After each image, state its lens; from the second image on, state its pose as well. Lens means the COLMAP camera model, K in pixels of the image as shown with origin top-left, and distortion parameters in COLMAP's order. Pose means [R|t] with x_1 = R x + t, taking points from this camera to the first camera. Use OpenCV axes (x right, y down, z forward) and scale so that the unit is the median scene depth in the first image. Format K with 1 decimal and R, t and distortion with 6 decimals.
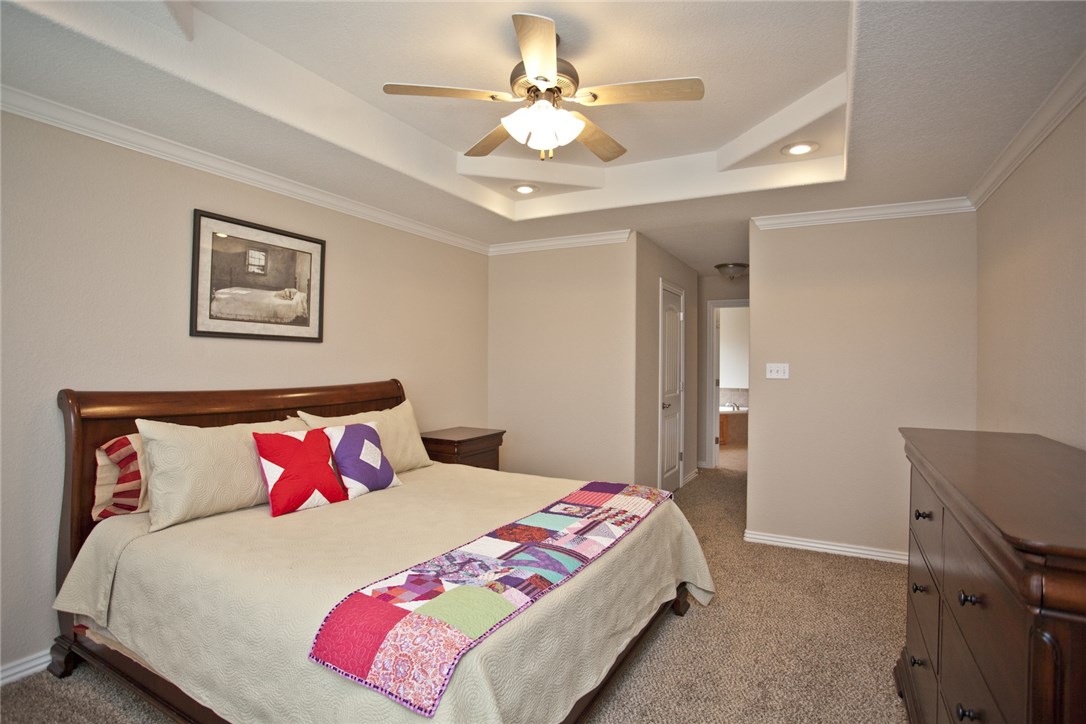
lens RADIAL K [[574.2, 0, 519.6], [0, 574.2, 359.6], [0, 0, 1]] dist [-0.094304, 0.046303]
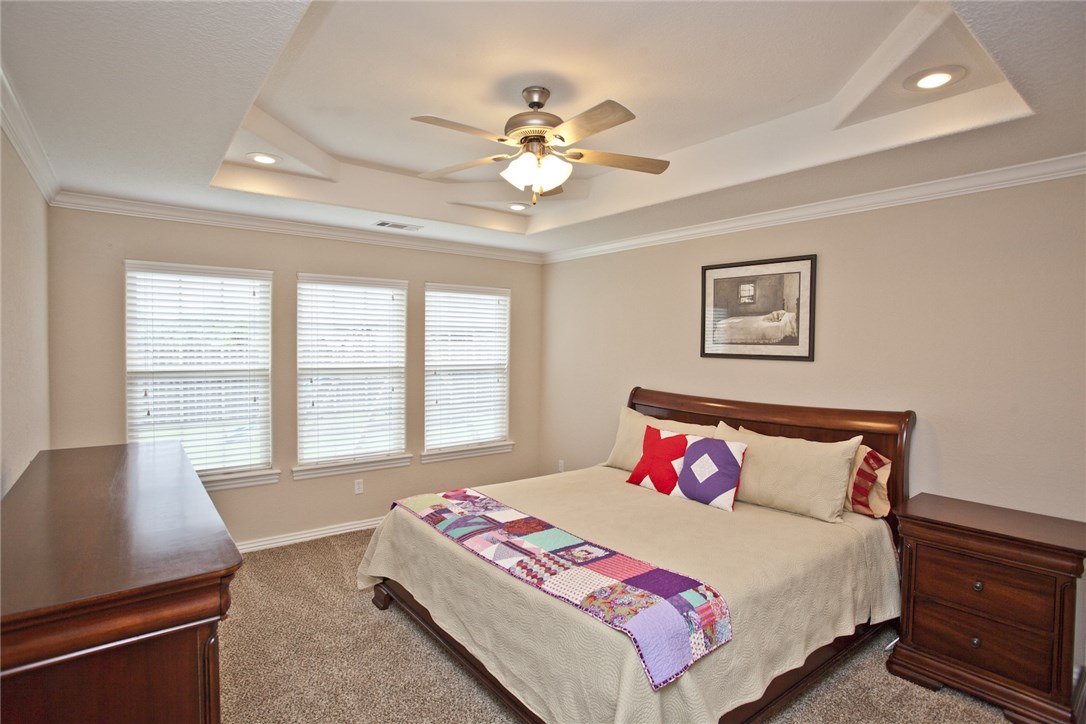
lens RADIAL K [[533.9, 0, 543.0], [0, 533.9, 362.0], [0, 0, 1]] dist [-0.084075, 0.034965]
pose [[-0.375180, 0.013827, -0.926849, 0.730226], [-0.010907, 0.999754, 0.019329, -0.046366], [0.926888, 0.017361, -0.374937, 1.029483]]
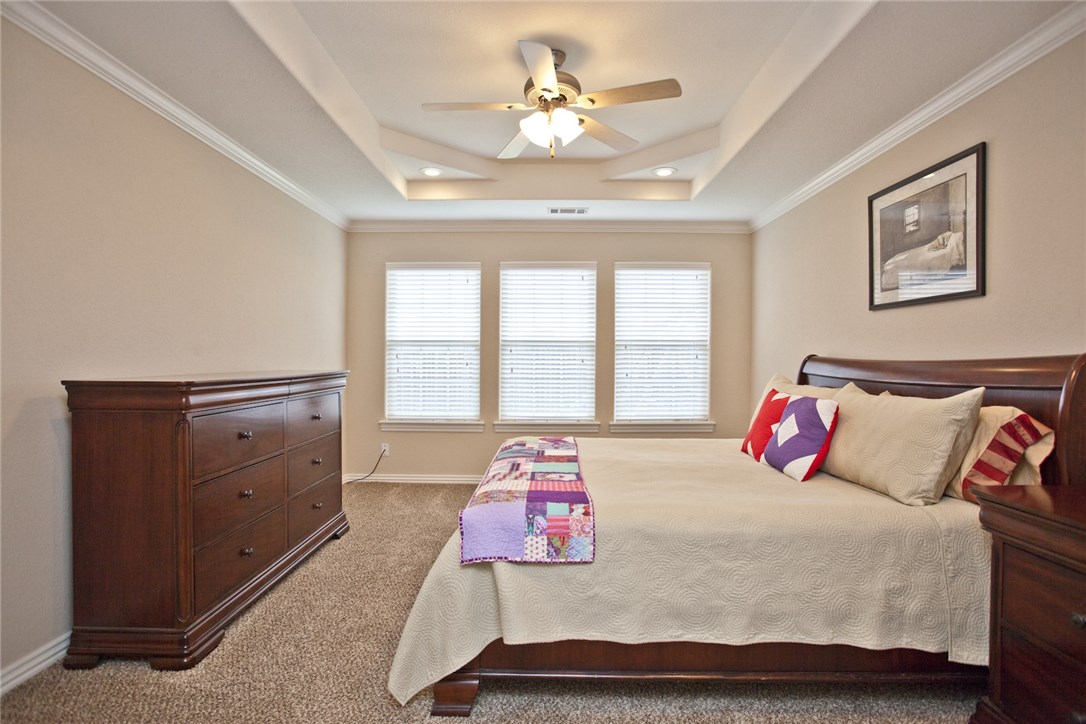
lens RADIAL K [[533.9, 0, 543.0], [0, 533.9, 362.0], [0, 0, 1]] dist [-0.084075, 0.034965]
pose [[-0.866508, -0.007353, -0.499110, 0.452572], [-0.010272, 0.999942, 0.003102, 0.058362], [0.499058, 0.007815, -0.866533, 1.430886]]
